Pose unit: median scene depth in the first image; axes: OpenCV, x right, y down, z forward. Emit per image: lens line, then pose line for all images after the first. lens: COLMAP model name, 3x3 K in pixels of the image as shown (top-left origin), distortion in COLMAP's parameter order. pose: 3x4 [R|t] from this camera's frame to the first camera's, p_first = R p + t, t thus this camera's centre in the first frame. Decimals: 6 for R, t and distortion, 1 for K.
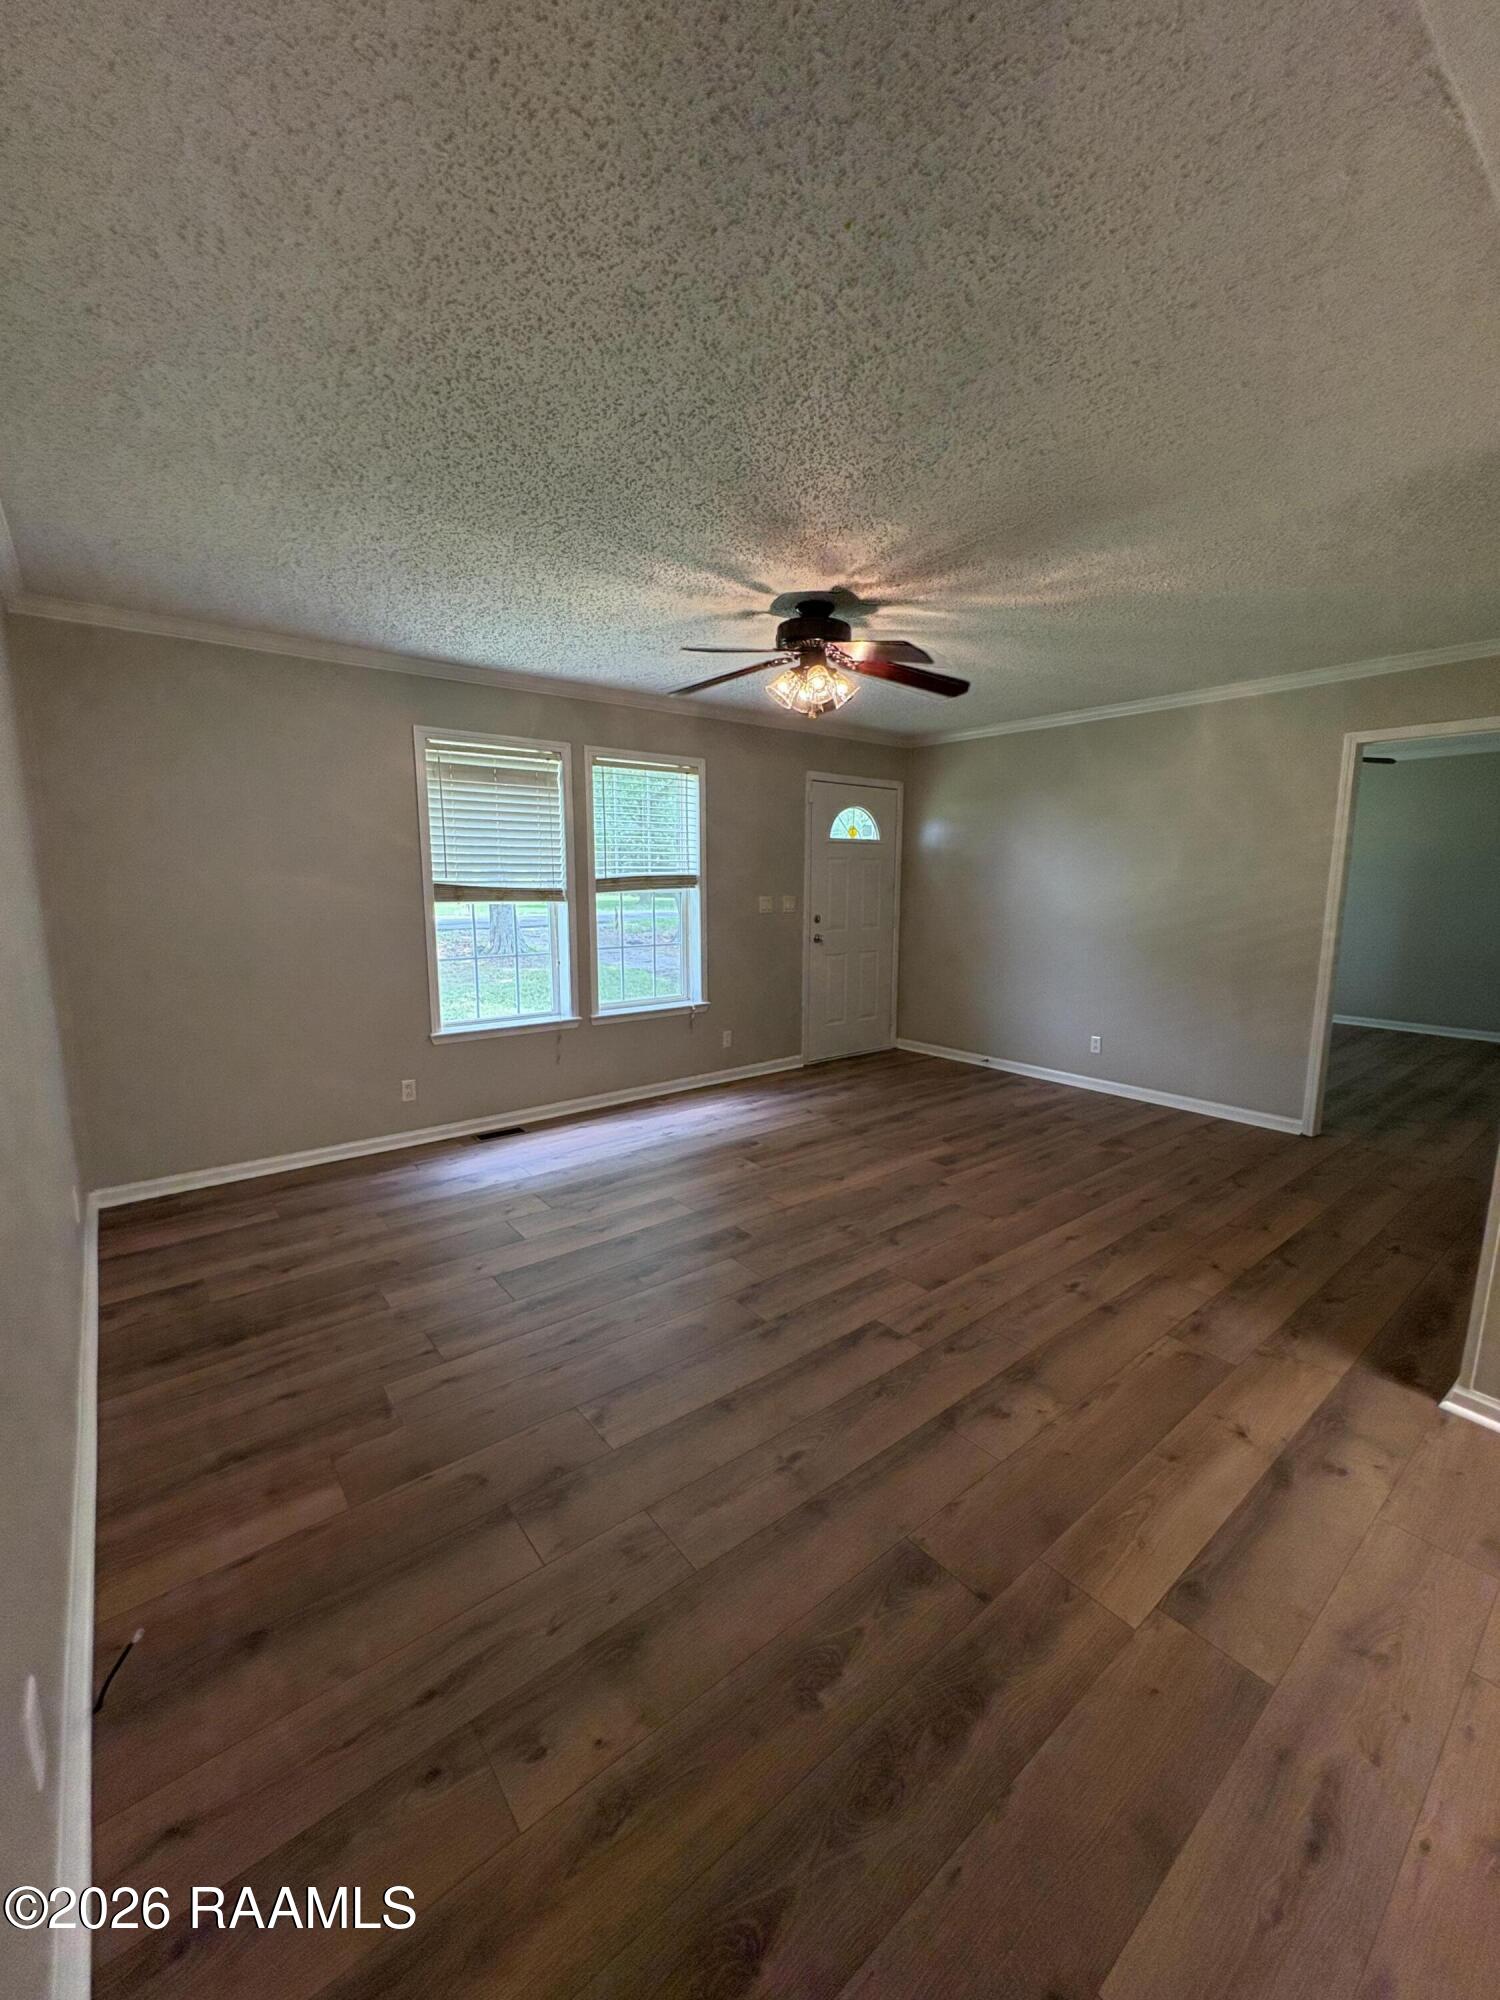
lens RADIAL K [[807.2, 0, 750.0], [0, 807.2, 1000.0], [0, 0, 1]] dist [0.000219, -0.005140]
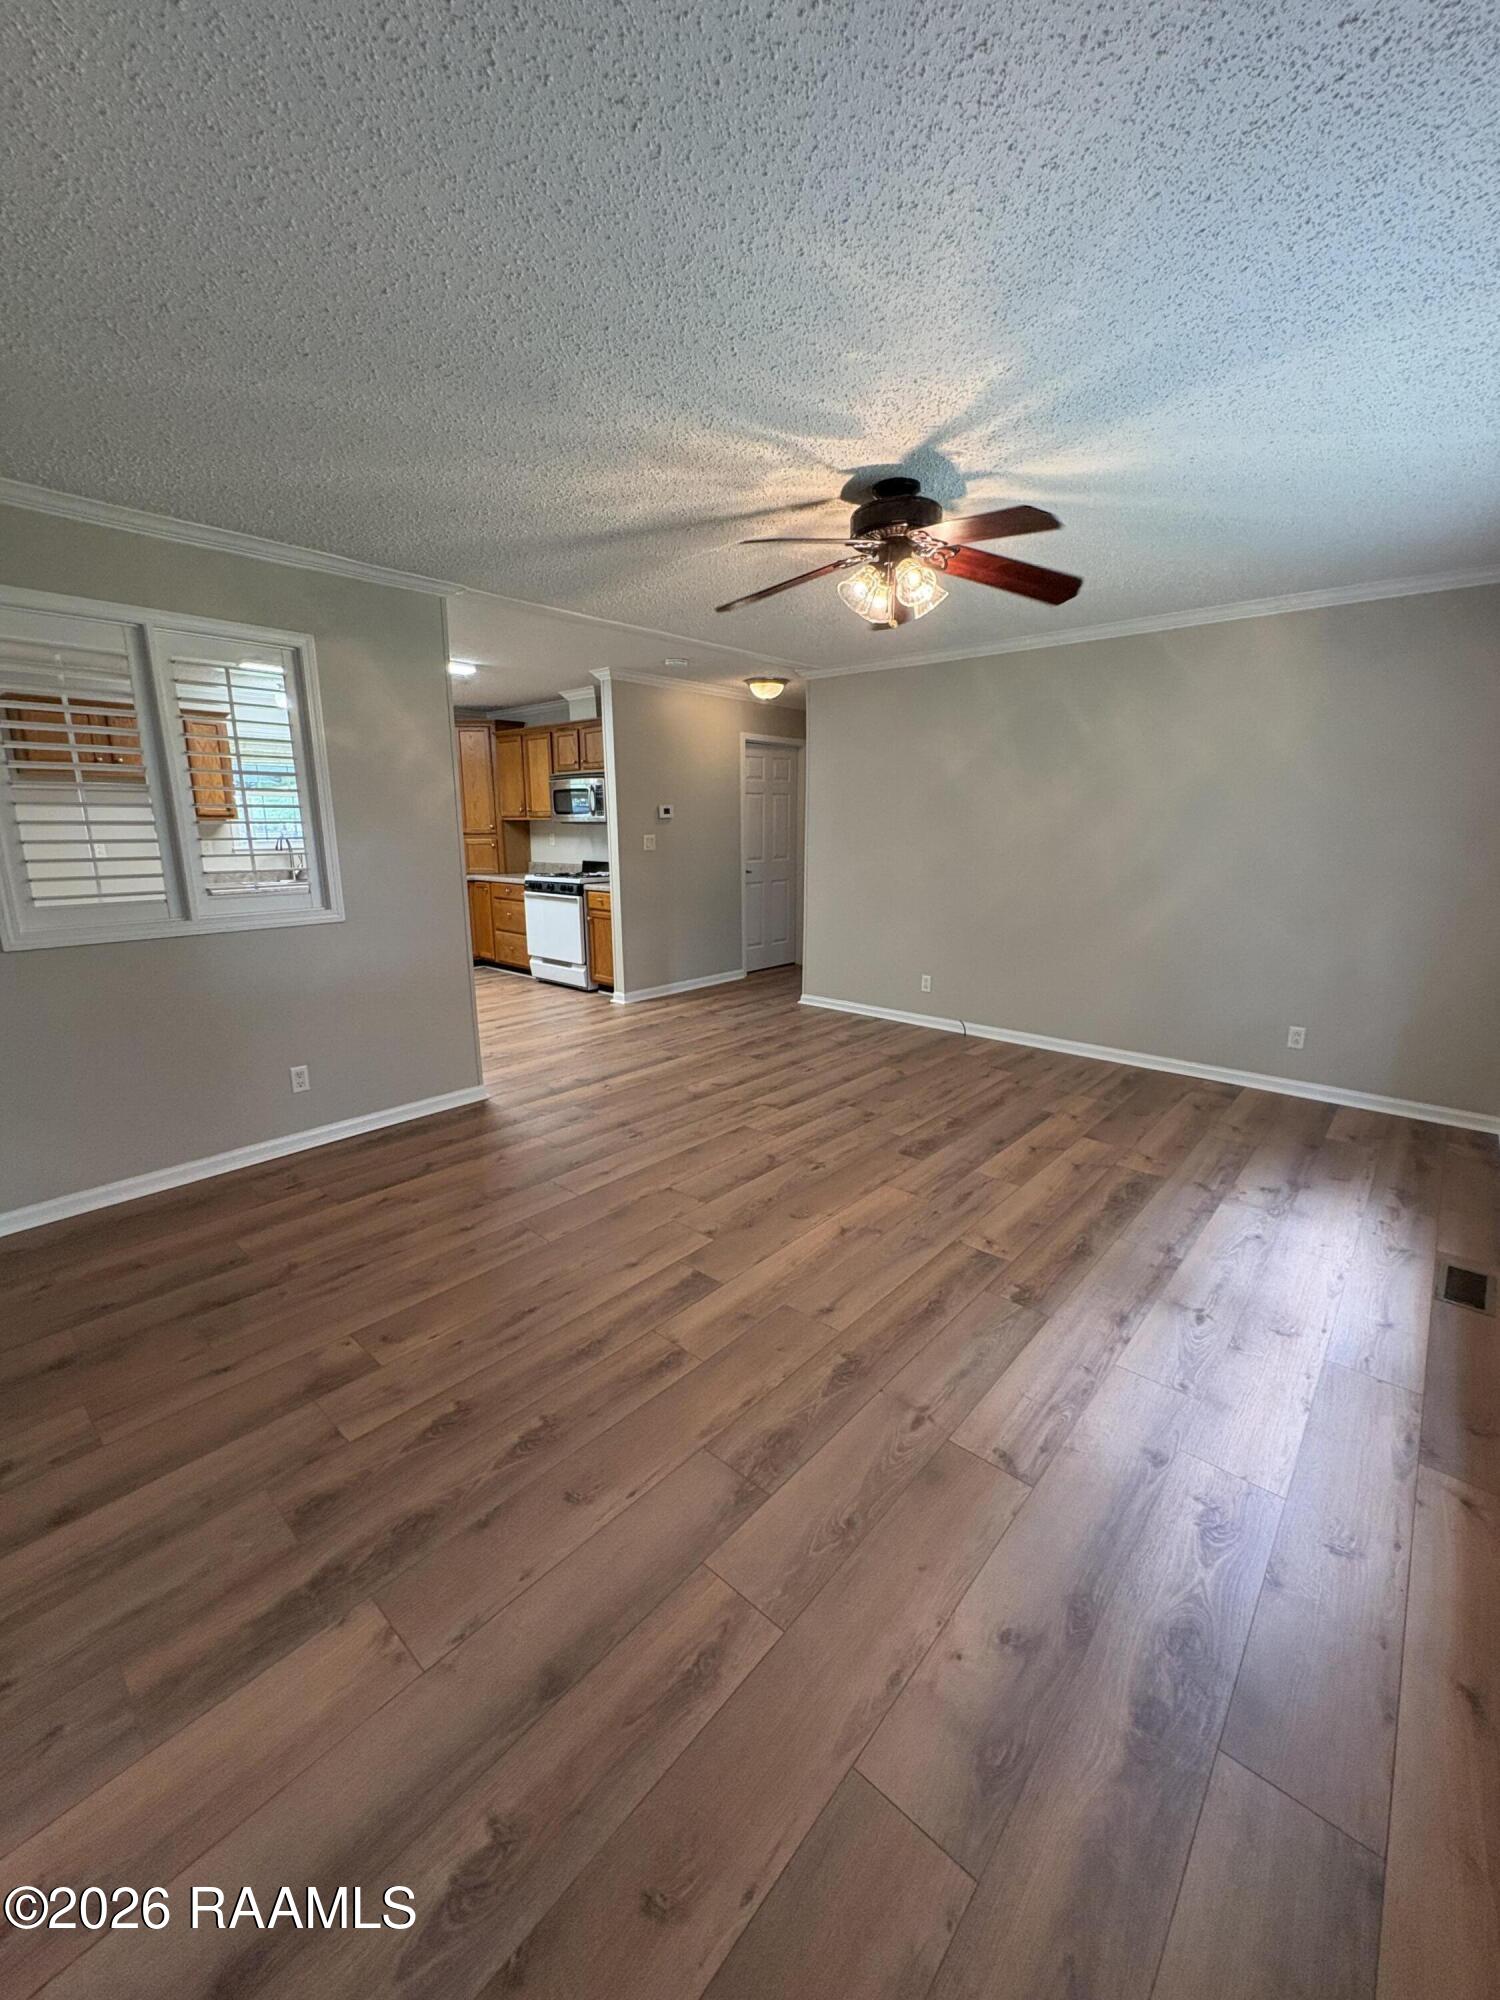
lens RADIAL K [[807.2, 0, 750.0], [0, 807.2, 1000.0], [0, 0, 1]] dist [0.000219, -0.005140]
pose [[-0.985826, 0.037377, -0.163554, 0.353791], [-0.024855, 0.931572, 0.362706, -0.279466], [0.165919, 0.361631, -0.917439, 1.804057]]
